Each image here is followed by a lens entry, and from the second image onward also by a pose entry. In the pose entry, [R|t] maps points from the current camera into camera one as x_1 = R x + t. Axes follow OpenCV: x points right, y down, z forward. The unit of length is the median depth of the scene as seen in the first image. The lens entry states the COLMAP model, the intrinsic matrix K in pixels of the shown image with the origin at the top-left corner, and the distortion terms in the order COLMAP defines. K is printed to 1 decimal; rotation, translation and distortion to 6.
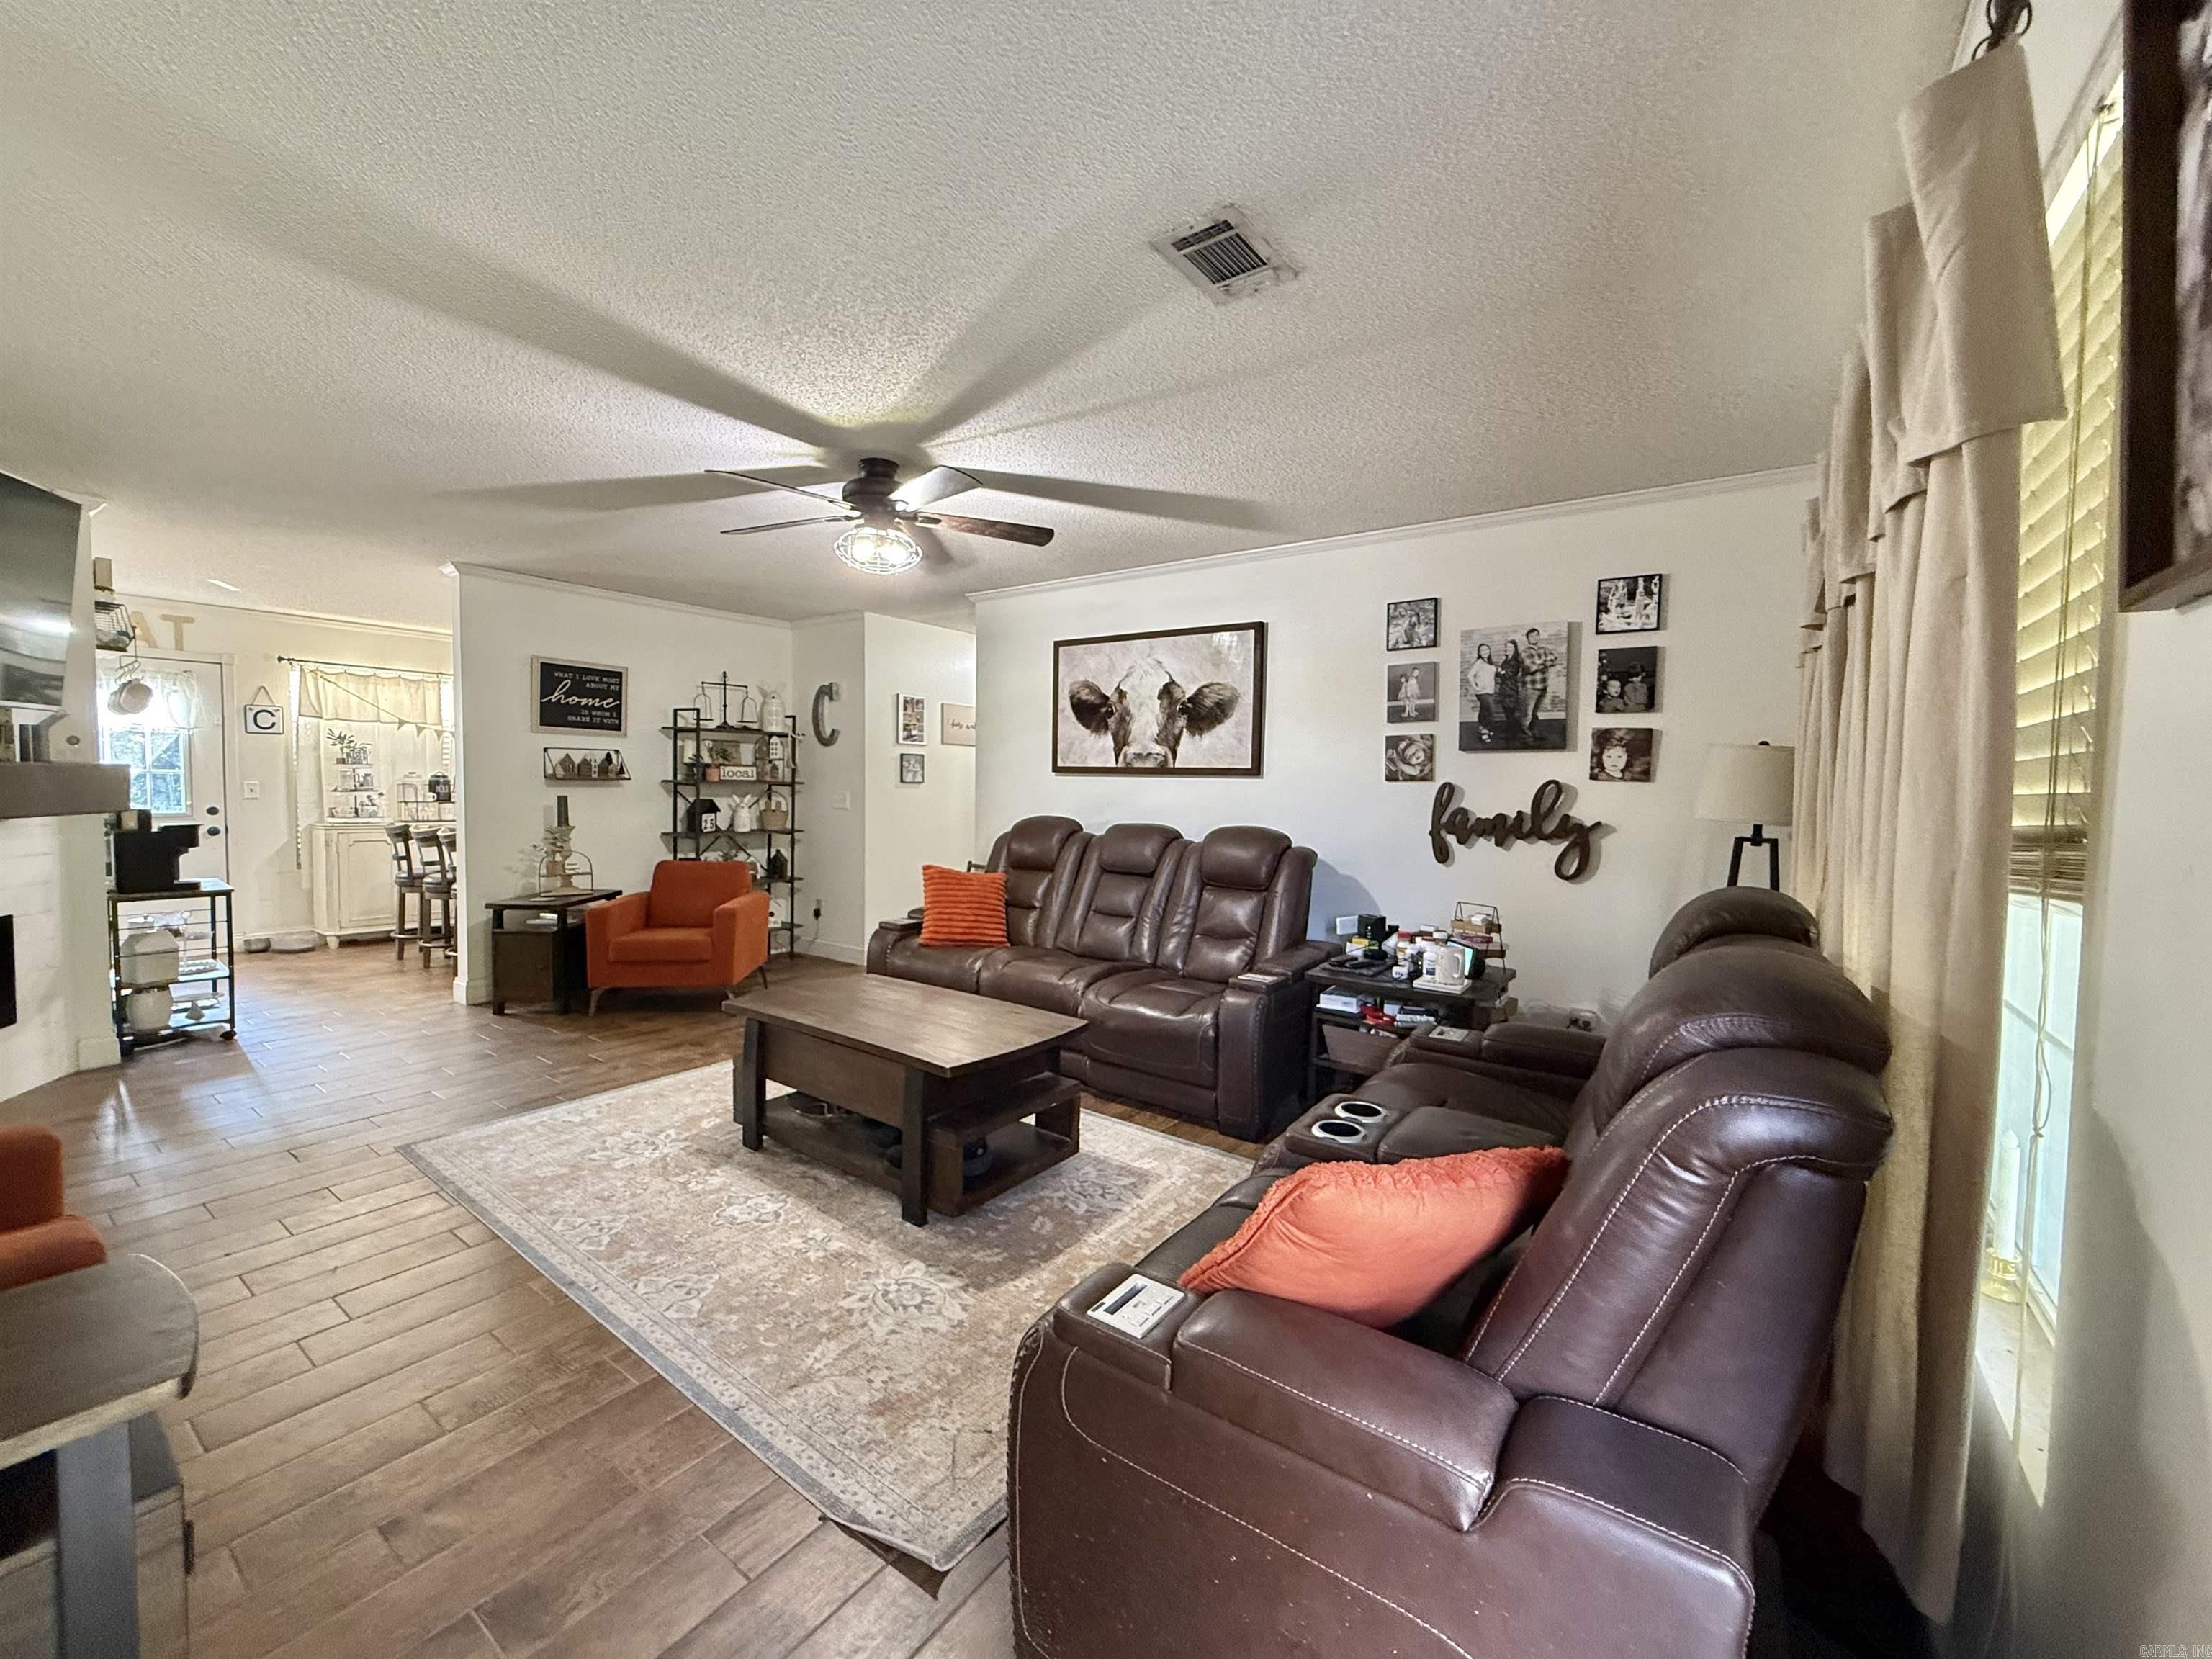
lens RADIAL K [[882.8, 0, 1095.8], [0, 882.8, 826.1], [0, 0, 1]] dist [0.000271, 0.000113]
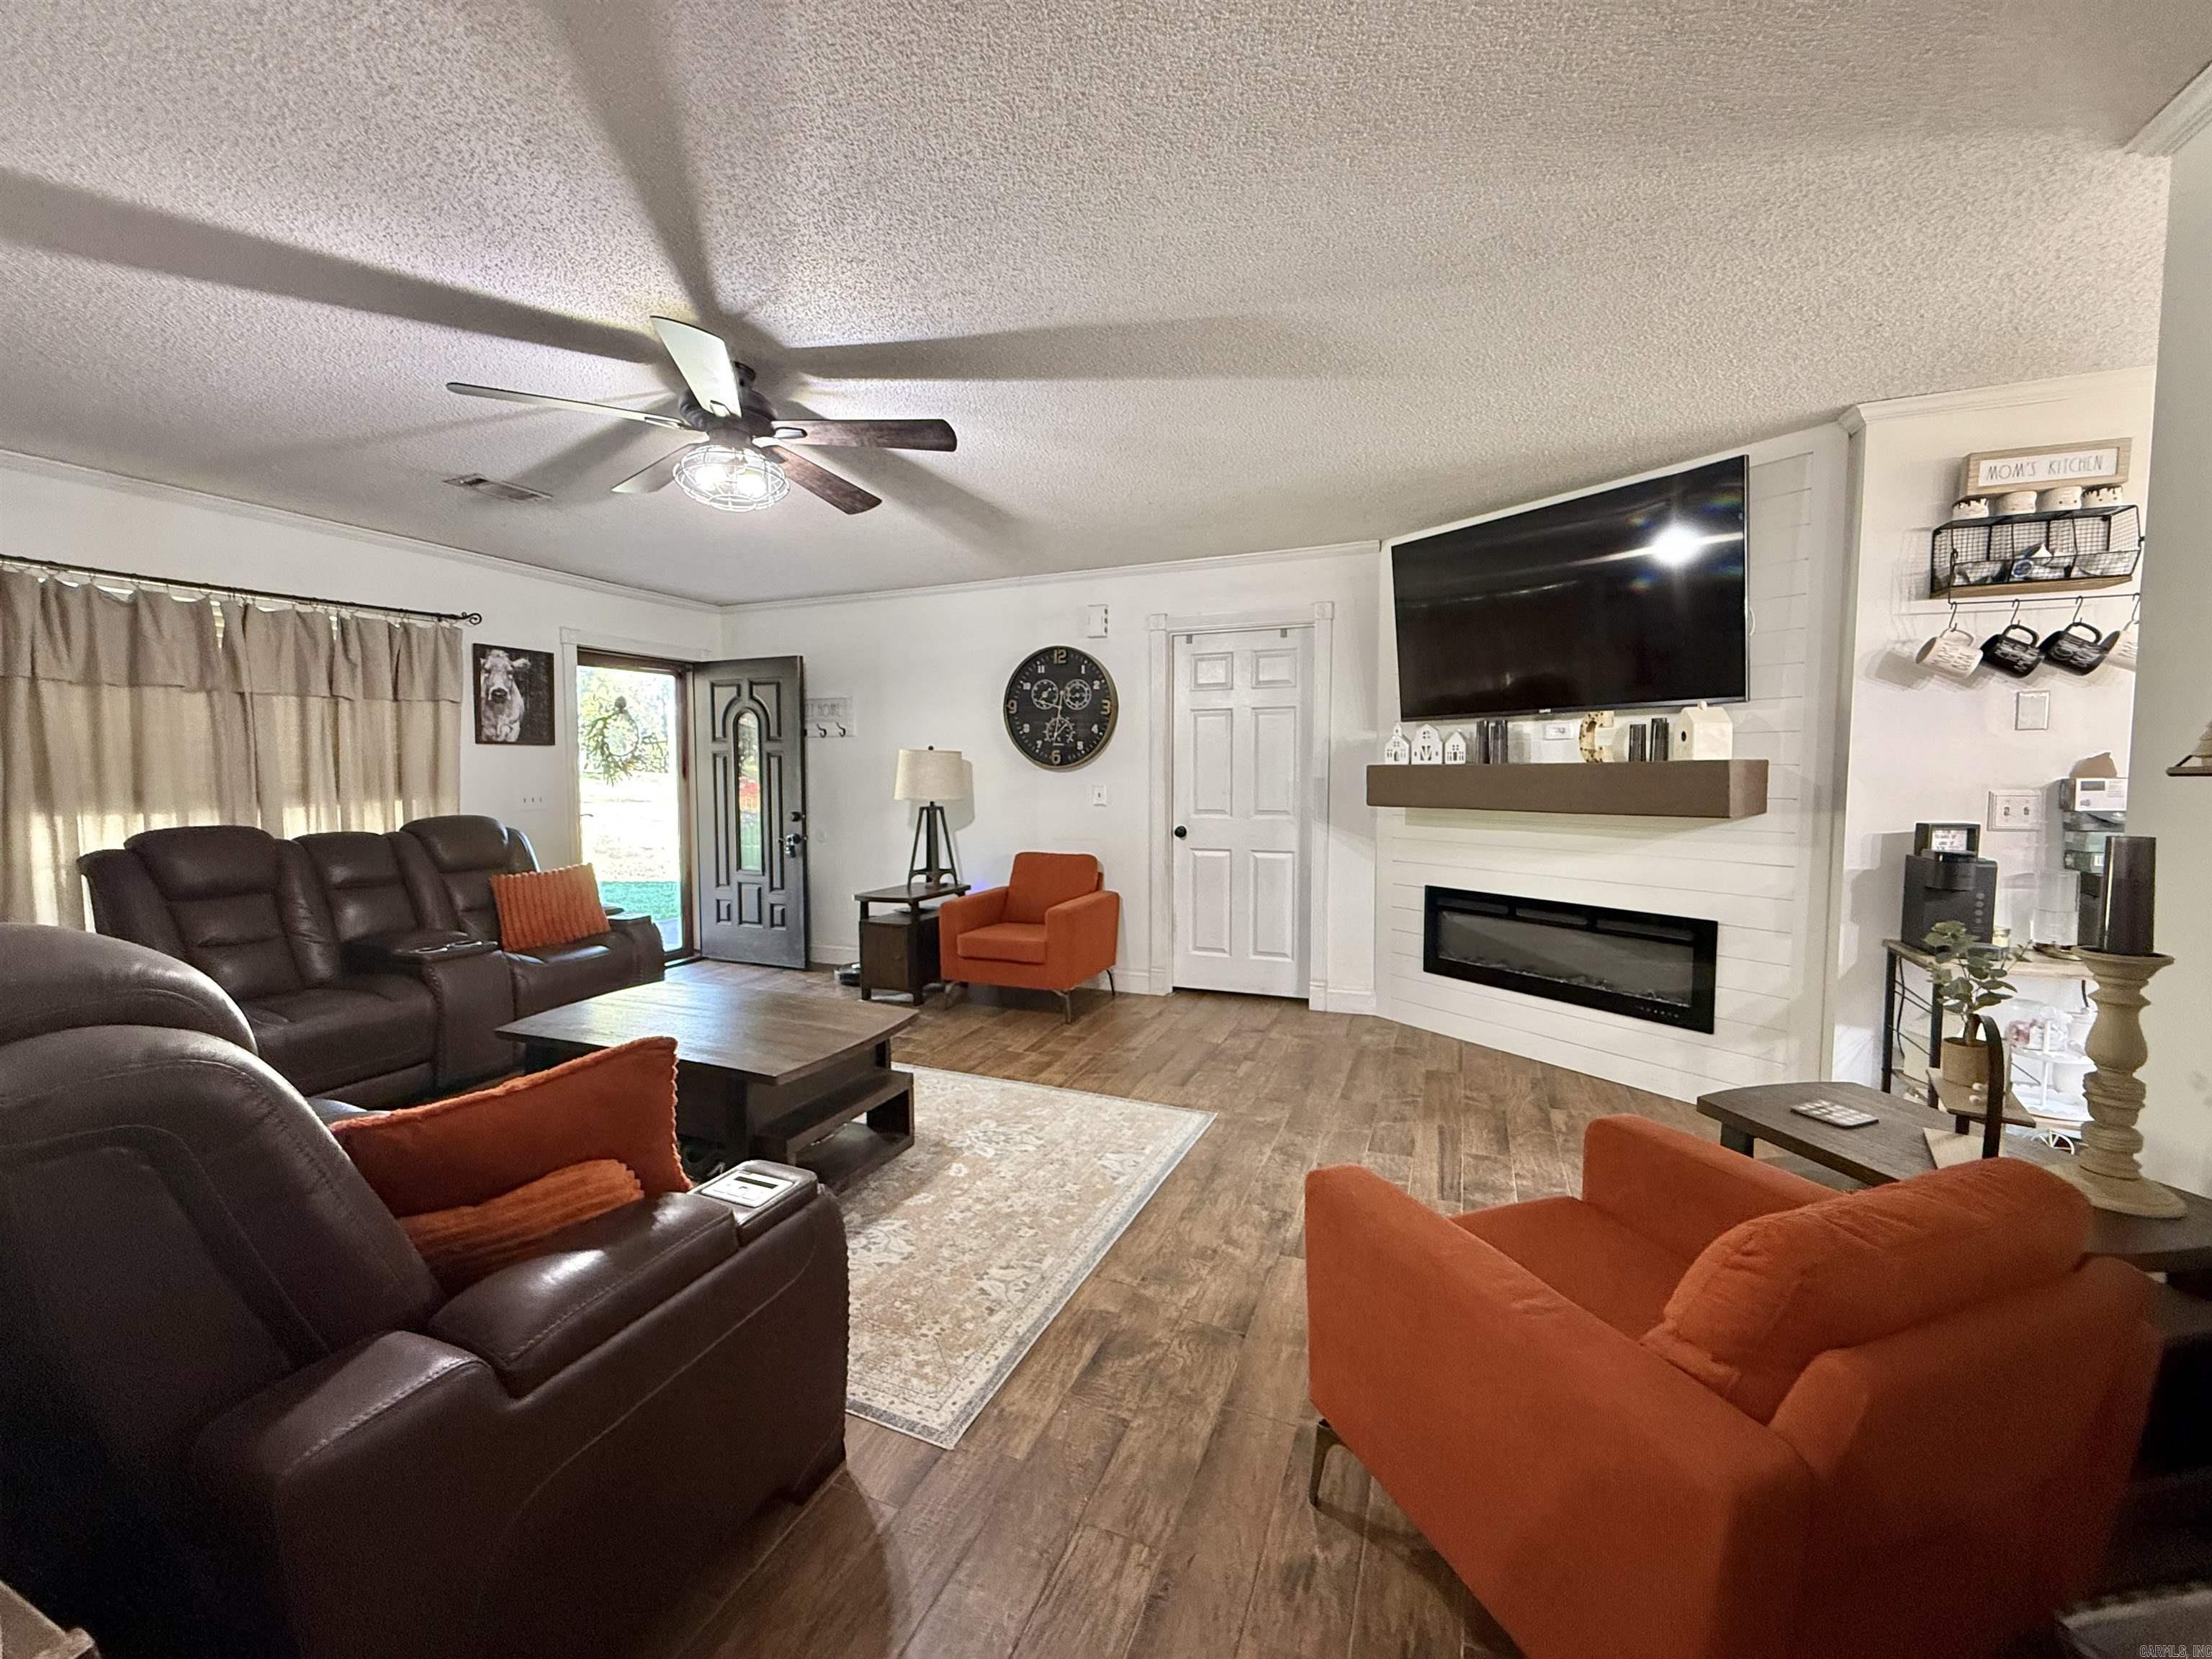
lens RADIAL K [[882.8, 0, 1097.5], [0, 882.8, 828.6], [0, 0, 1]] dist [0.000271, 0.000113]
pose [[-0.973078, 0.003951, -0.230442, -0.269239], [-0.021006, 0.994171, 0.105746, -0.065008], [0.229516, 0.107740, -0.967323, 1.324813]]
